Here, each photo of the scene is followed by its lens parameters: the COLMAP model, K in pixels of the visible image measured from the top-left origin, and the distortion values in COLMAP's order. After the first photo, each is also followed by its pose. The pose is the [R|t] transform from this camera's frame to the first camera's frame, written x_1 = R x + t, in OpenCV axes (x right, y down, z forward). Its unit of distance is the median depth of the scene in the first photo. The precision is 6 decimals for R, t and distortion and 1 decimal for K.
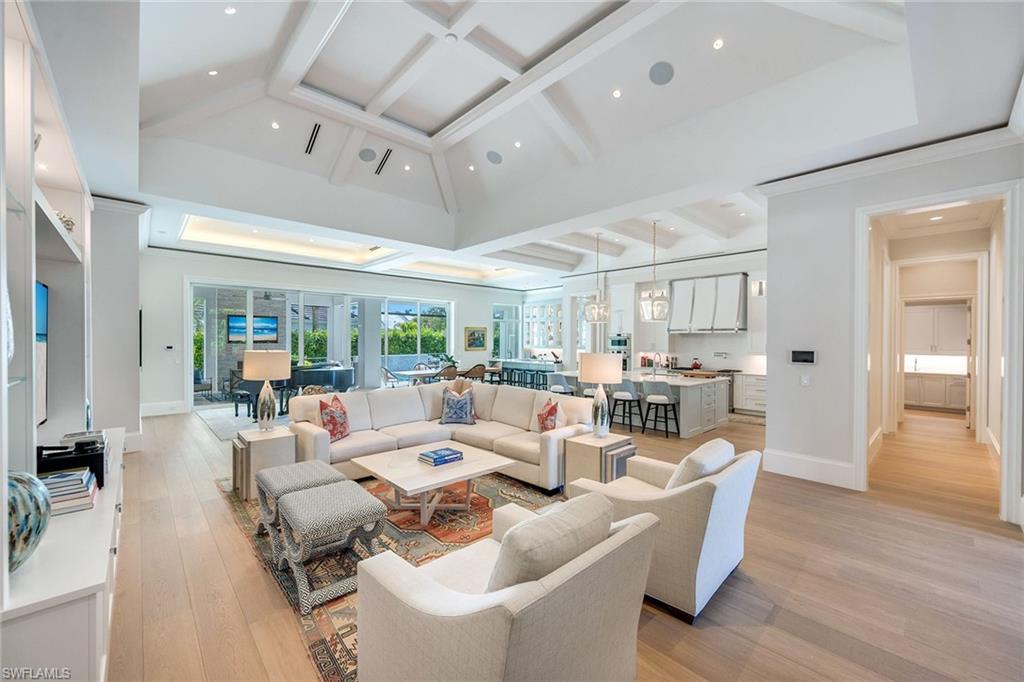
lens RADIAL K [[402.6, 0, 515.1], [0, 402.6, 343.6], [0, 0, 1]] dist [-0.000542, -0.000202]
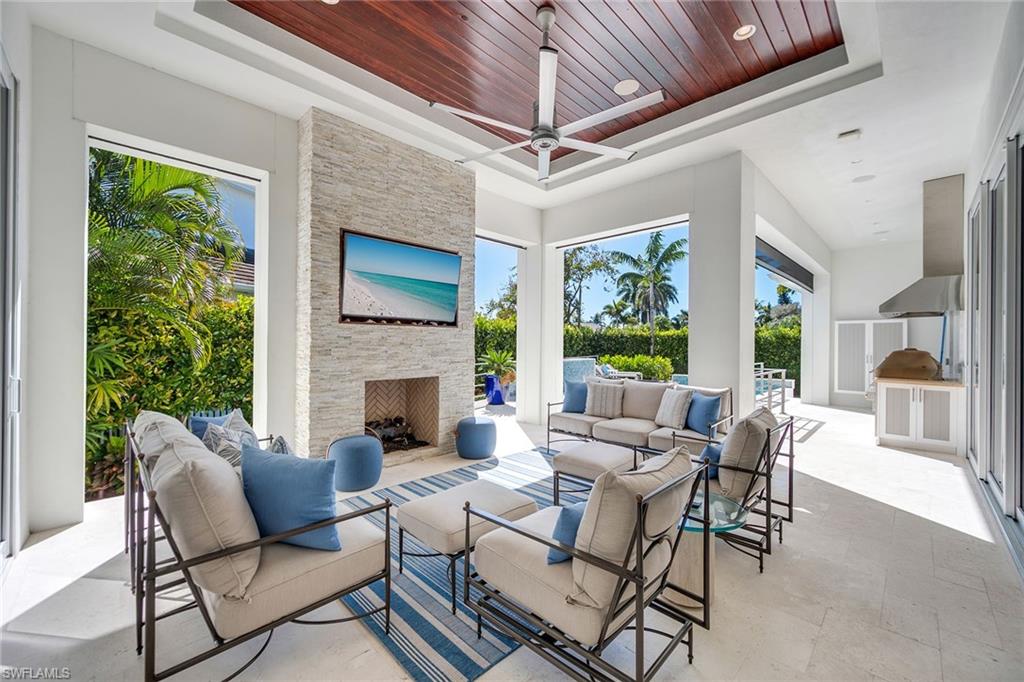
lens RADIAL K [[402.6, 0, 515.1], [0, 402.6, 343.6], [0, 0, 1]] dist [-0.000542, -0.000202]
pose [[0.999254, 0.003590, 0.038448, -0.581567], [-0.003335, 0.999972, -0.006678, 0.016616], [-0.038471, 0.006545, 0.999238, 0.678783]]
